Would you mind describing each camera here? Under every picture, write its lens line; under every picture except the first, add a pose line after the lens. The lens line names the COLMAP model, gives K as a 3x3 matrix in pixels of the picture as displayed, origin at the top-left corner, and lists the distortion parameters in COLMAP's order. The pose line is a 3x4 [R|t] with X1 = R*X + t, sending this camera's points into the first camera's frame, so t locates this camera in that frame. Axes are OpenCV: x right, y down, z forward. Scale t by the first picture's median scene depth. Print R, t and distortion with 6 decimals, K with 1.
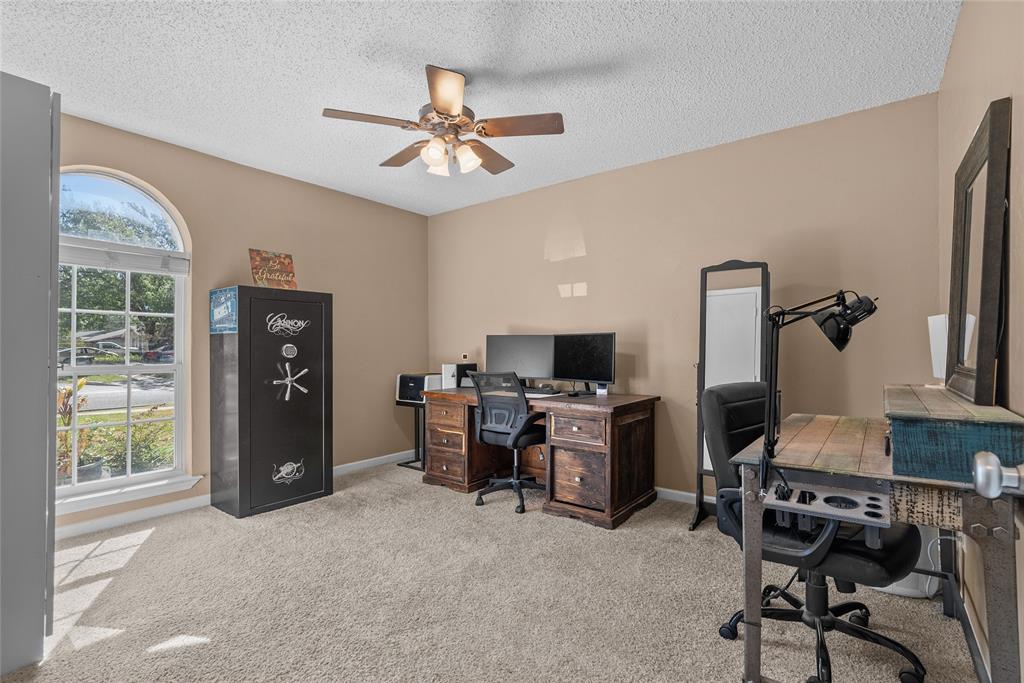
lens RADIAL K [[482.8, 0, 511.4], [0, 482.8, 349.1], [0, 0, 1]] dist [-0.006514, 0.000931]
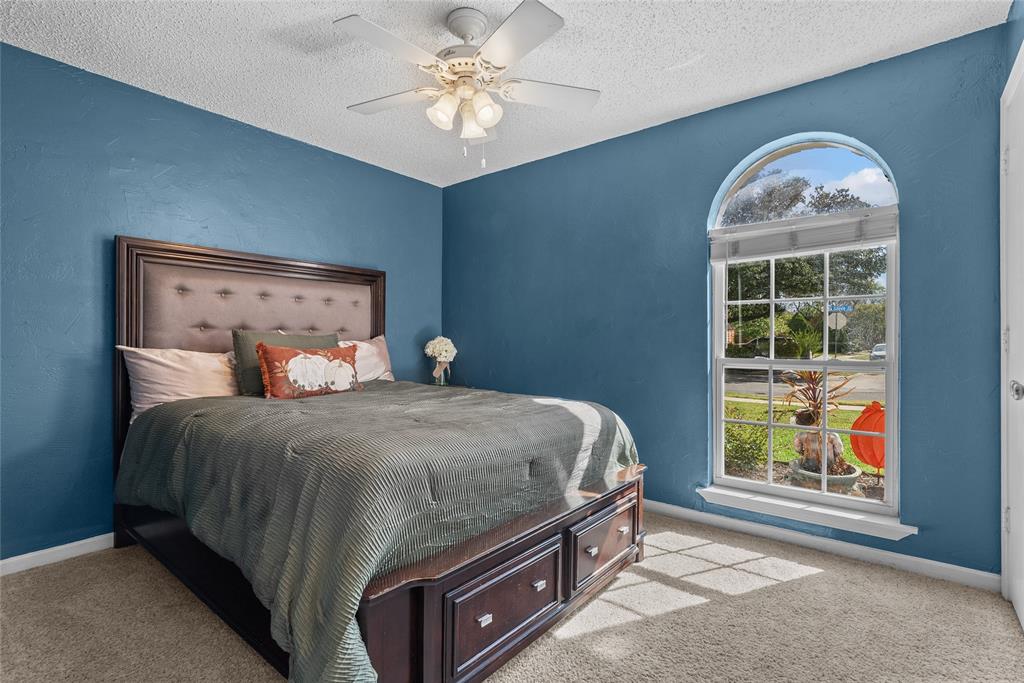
lens RADIAL K [[482.8, 0, 543.1], [0, 482.8, 334.7], [0, 0, 1]] dist [-0.006514, 0.000931]
pose [[0.002013, -0.001559, -0.999997, 0.044256], [0.001949, 0.999997, -0.001555, -0.011562], [0.999996, -0.001946, 0.002016, 0.481783]]
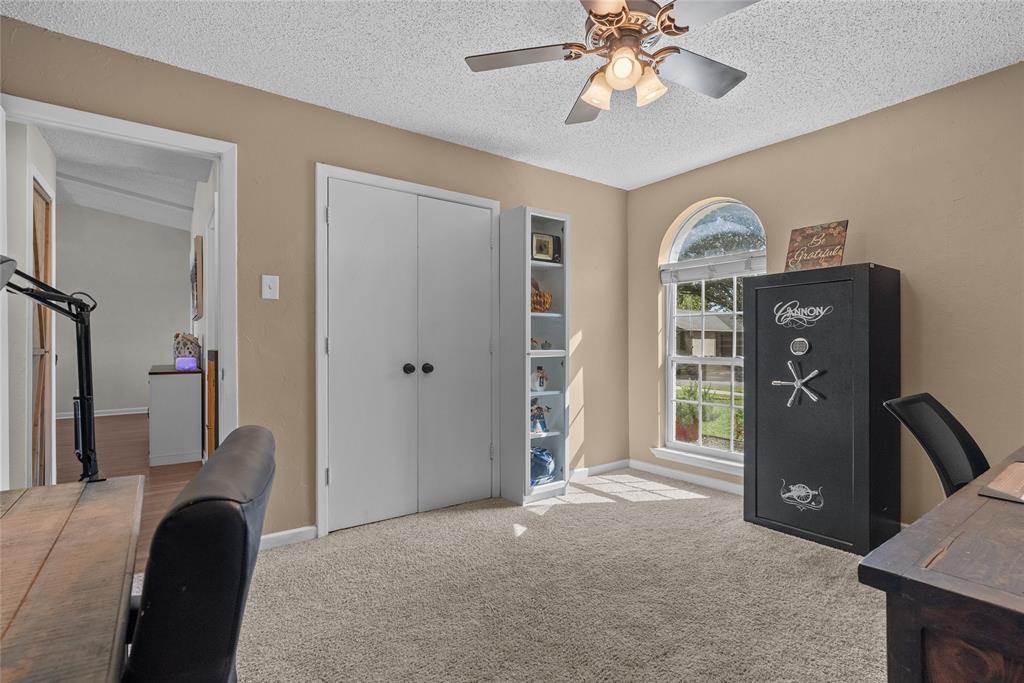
lens RADIAL K [[482.8, 0, 509.8], [0, 482.8, 341.3], [0, 0, 1]] dist [-0.006514, 0.000931]
pose [[-0.279281, 0.000375, -0.960209, 0.459550], [0.002843, 0.999996, -0.000436, -0.005832], [0.960205, -0.002851, -0.279281, 0.769063]]
